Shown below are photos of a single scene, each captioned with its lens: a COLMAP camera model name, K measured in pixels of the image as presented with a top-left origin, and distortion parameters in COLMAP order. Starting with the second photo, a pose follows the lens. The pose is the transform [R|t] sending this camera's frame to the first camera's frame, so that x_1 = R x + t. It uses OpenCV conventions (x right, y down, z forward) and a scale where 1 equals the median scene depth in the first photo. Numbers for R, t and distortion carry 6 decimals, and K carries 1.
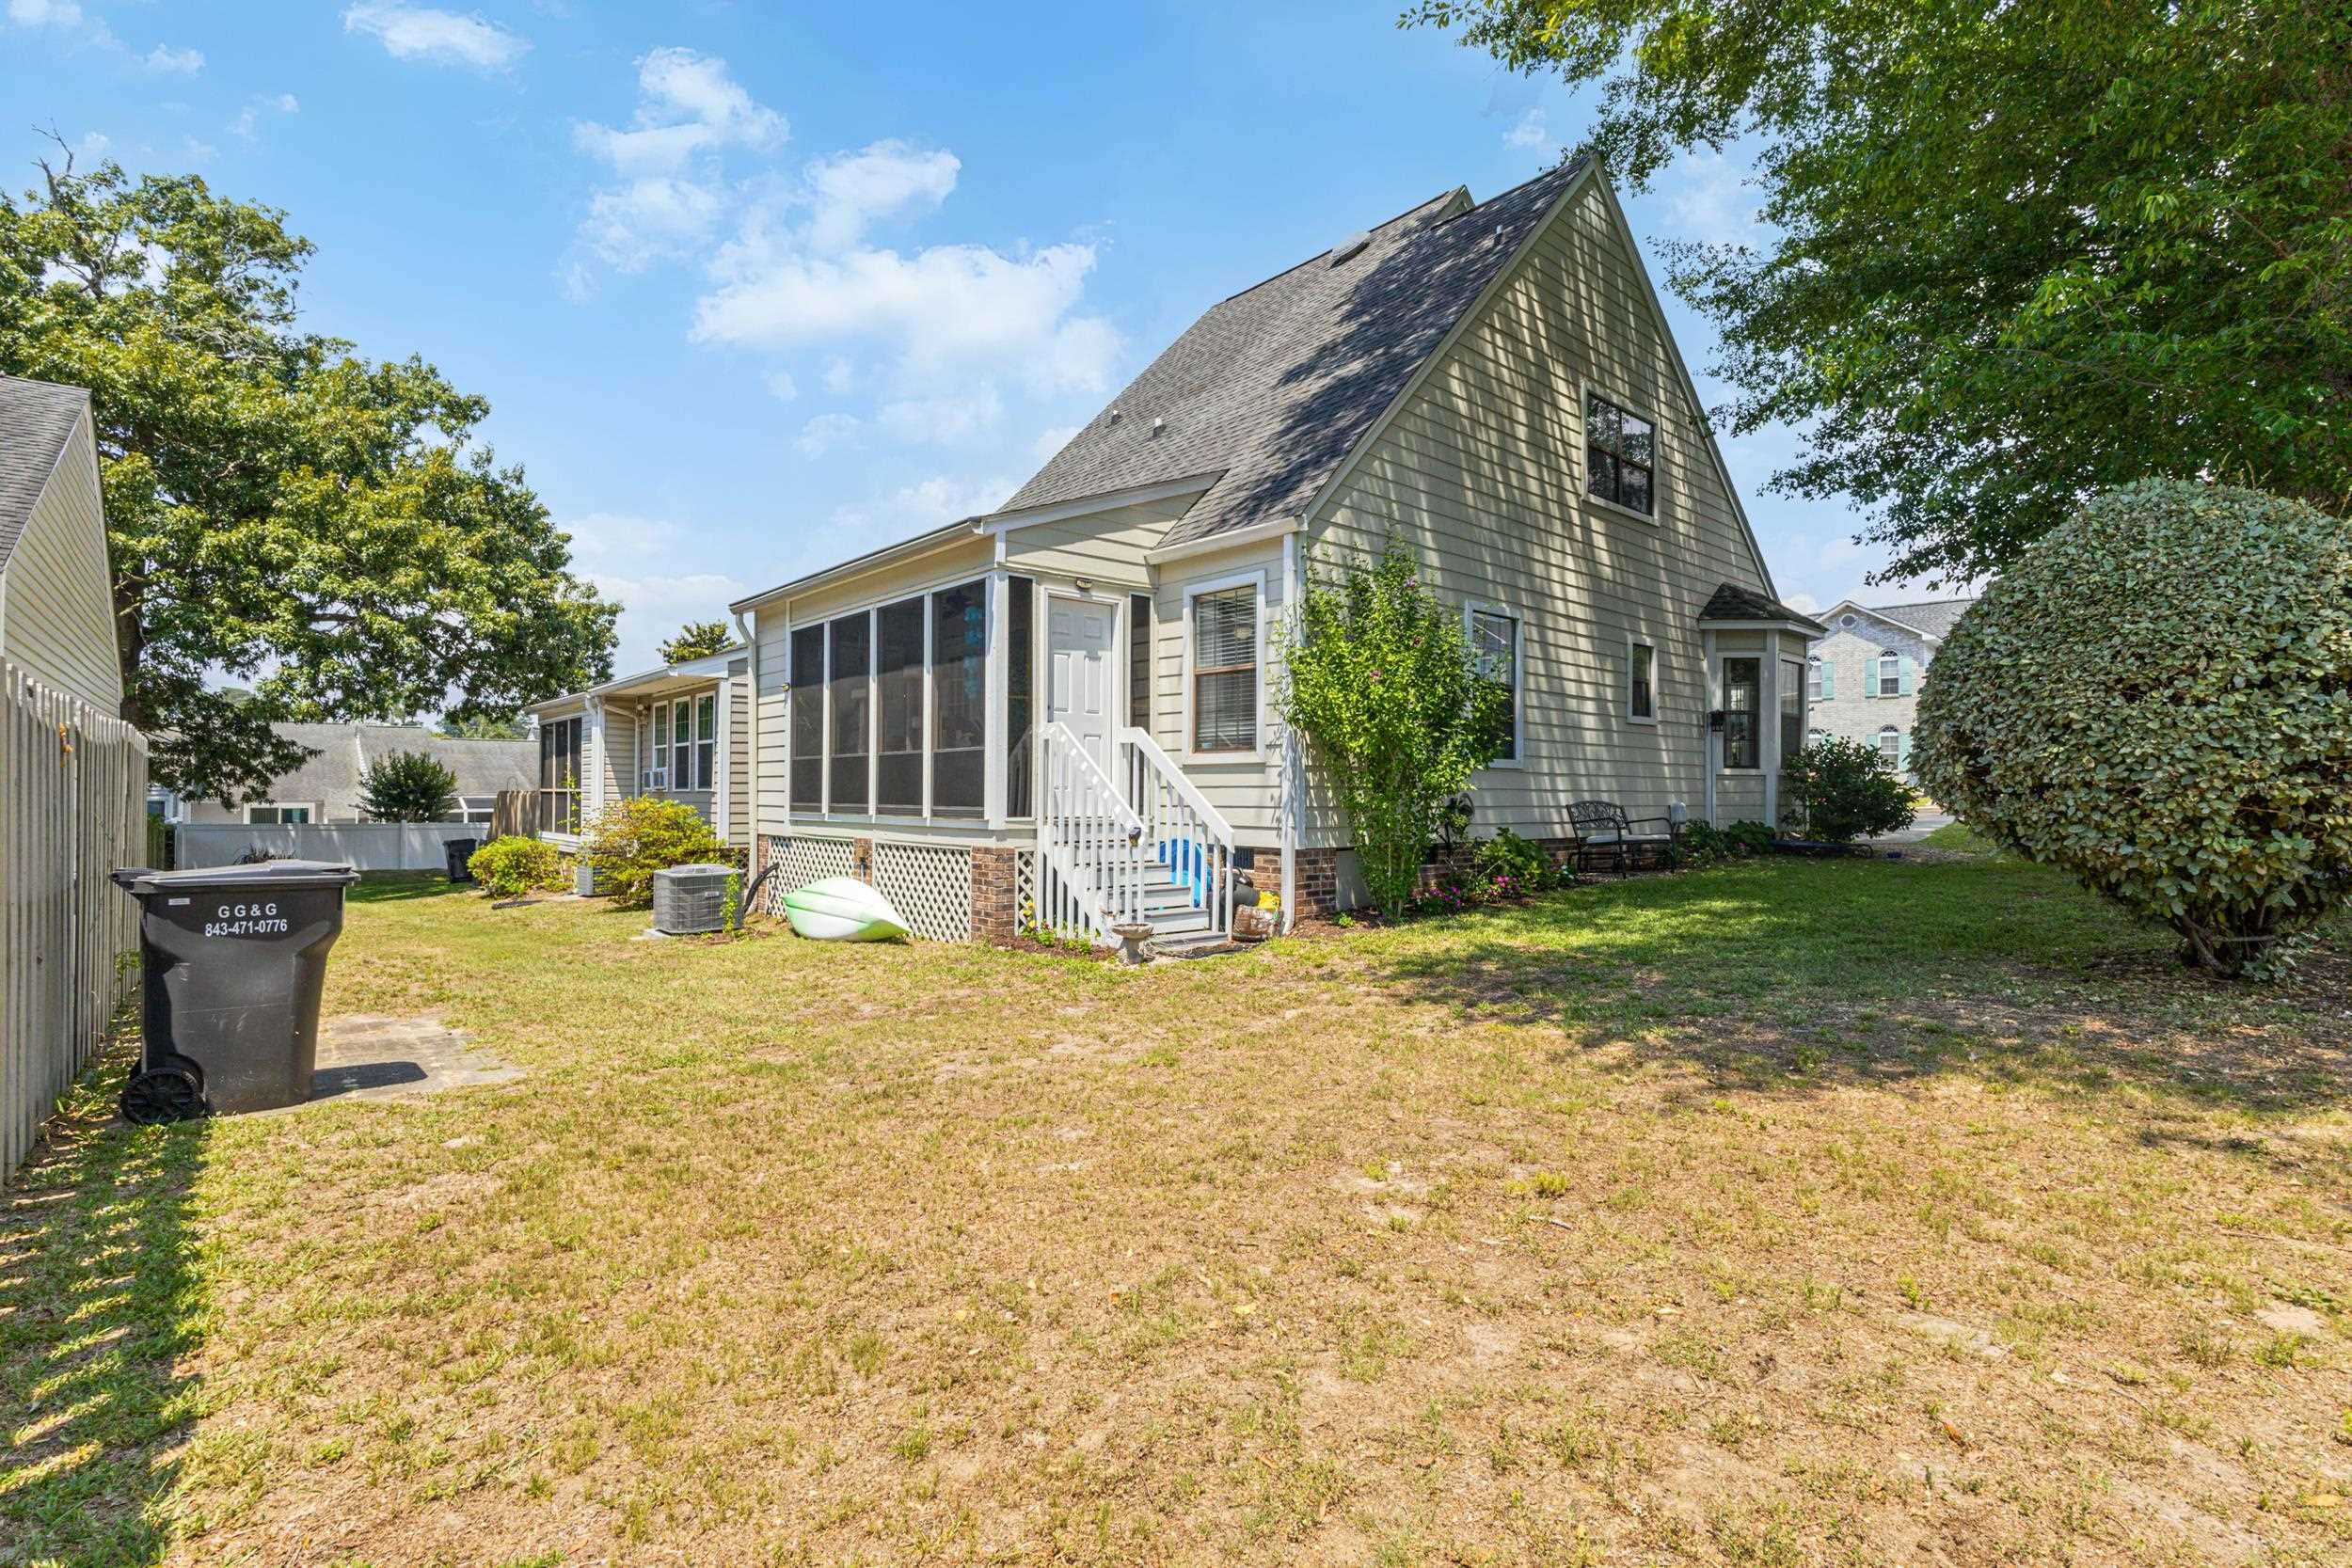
lens RADIAL K [[1095.7, 0, 1173.1], [0, 1095.7, 794.1], [0, 0, 1]] dist [0.002419, 0.001011]
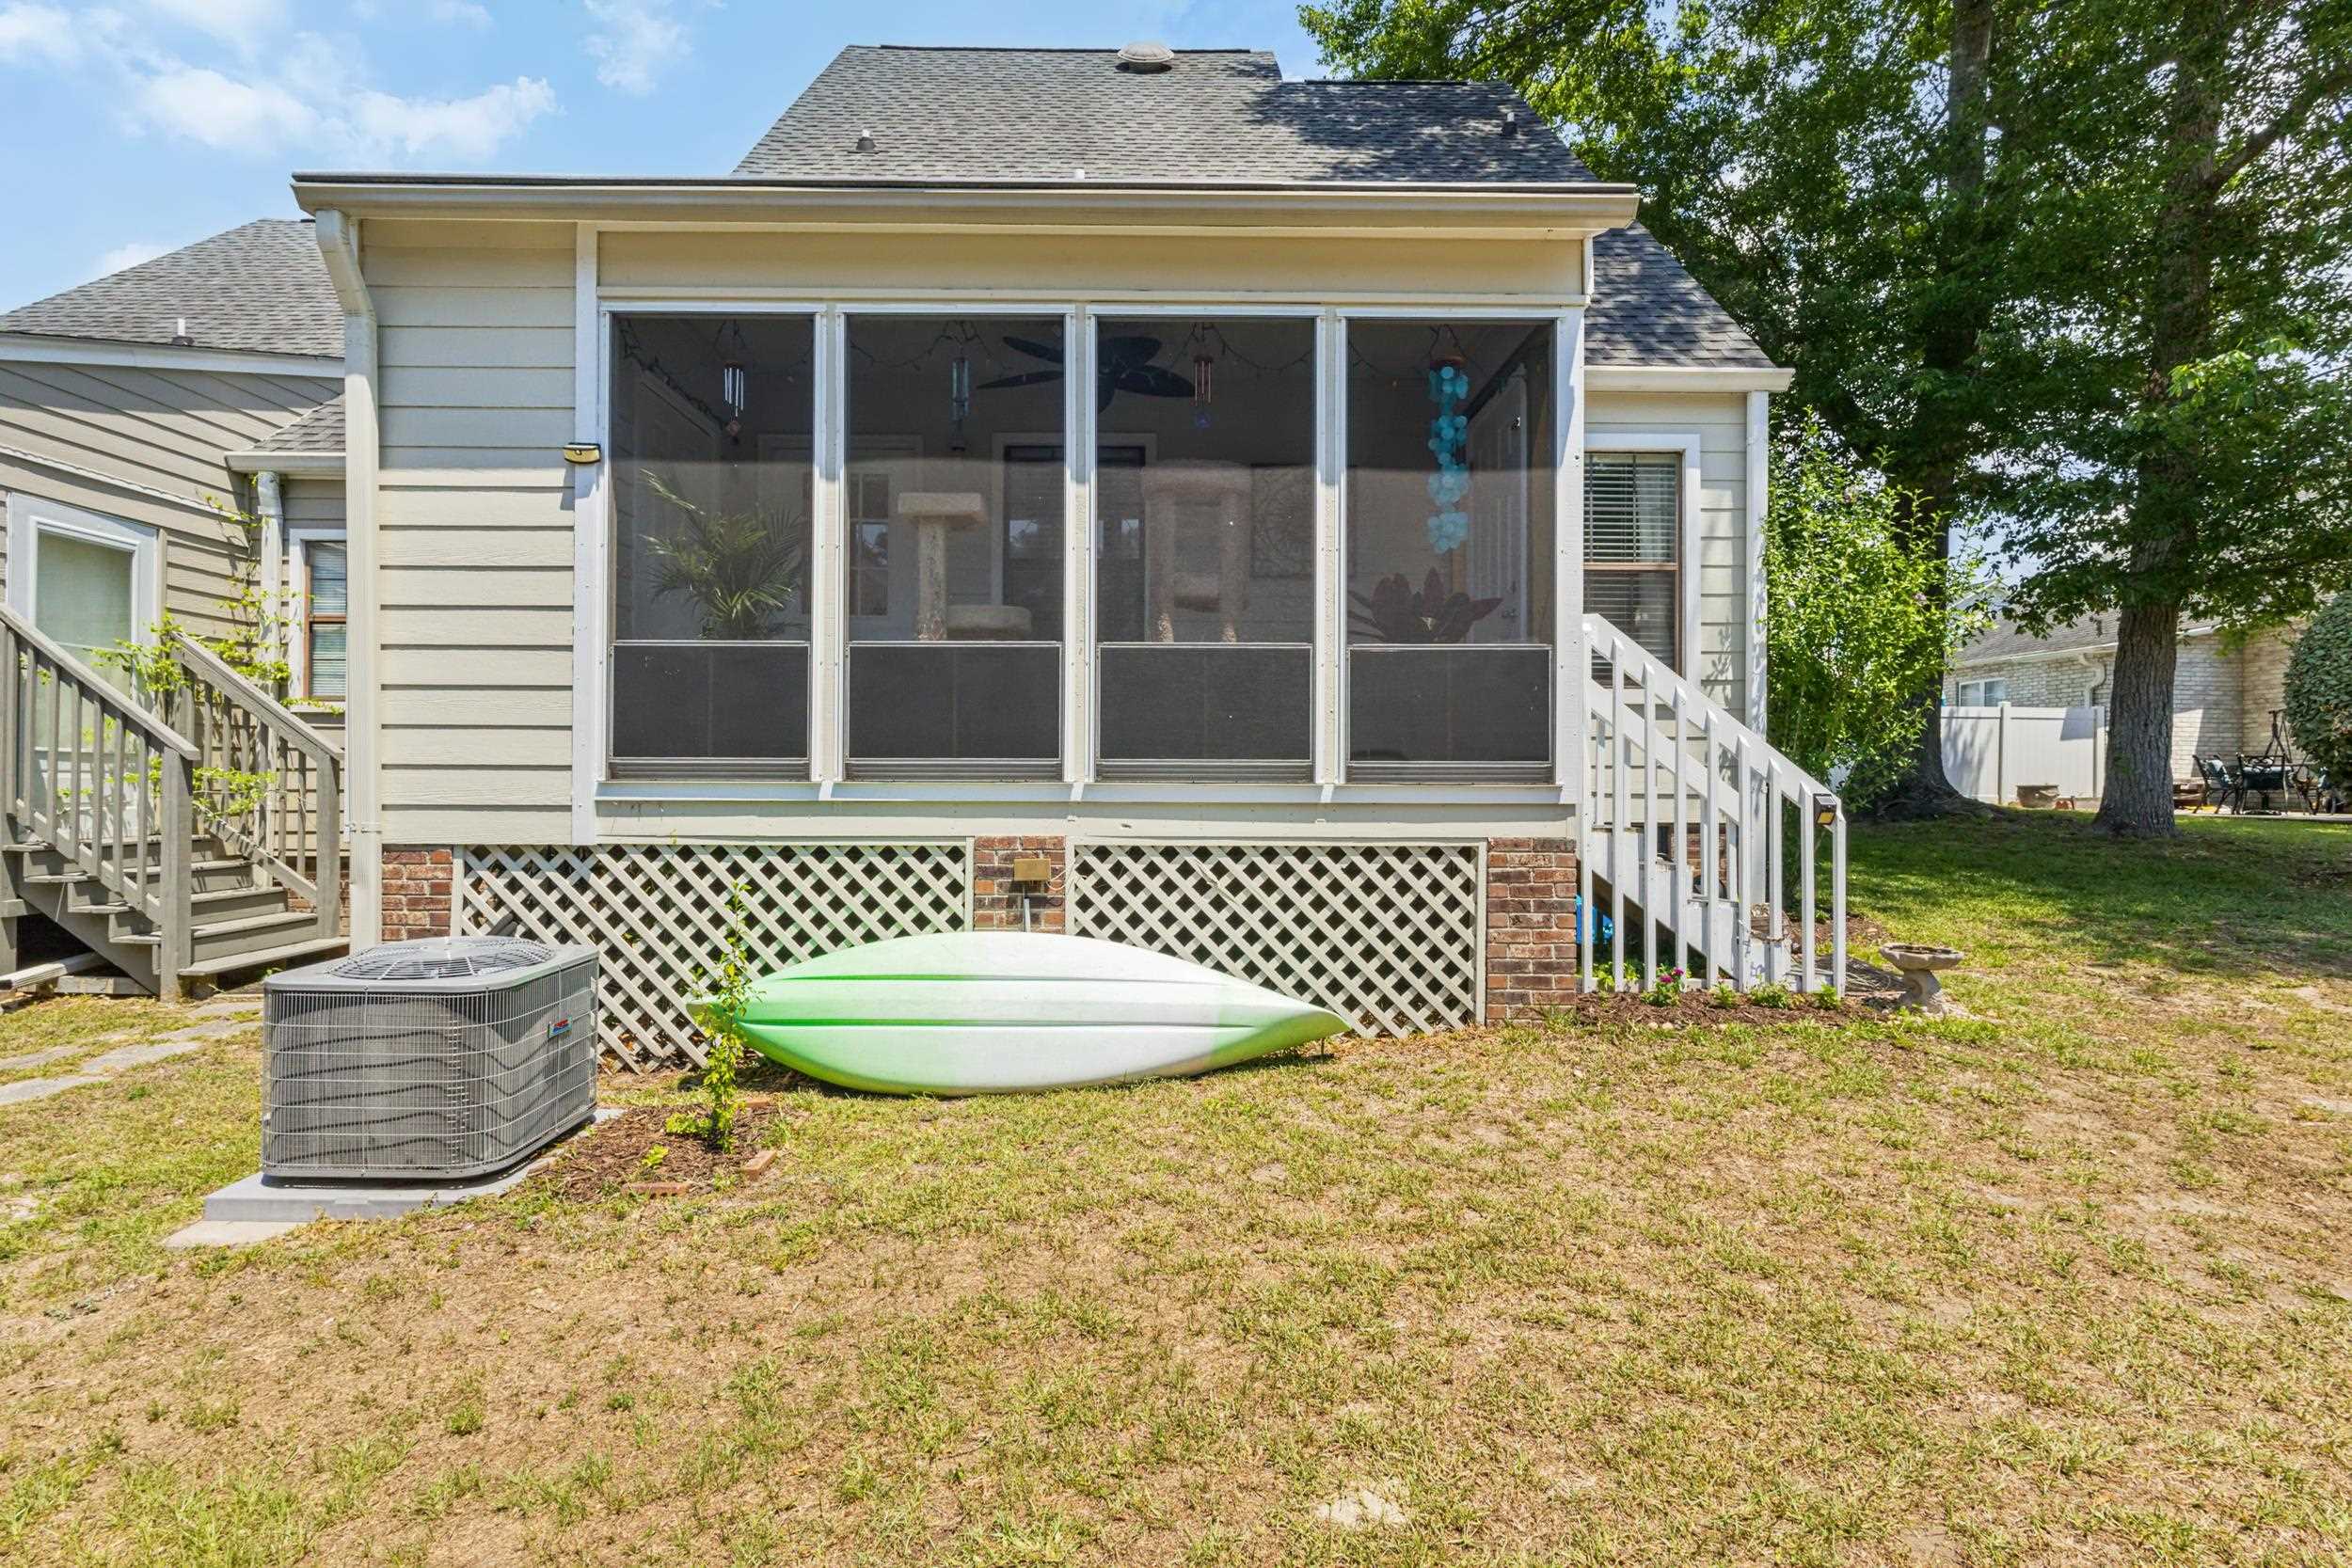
lens RADIAL K [[1026.1, 0, 1174.7], [0, 1026.1, 766.7], [0, 0, 1]] dist [-0.001641, -0.000034]
pose [[0.642307, -0.011664, 0.766359, -0.568472], [-0.003710, 0.999825, 0.018327, 0.004746], [-0.766439, -0.014614, 0.642151, 0.701244]]
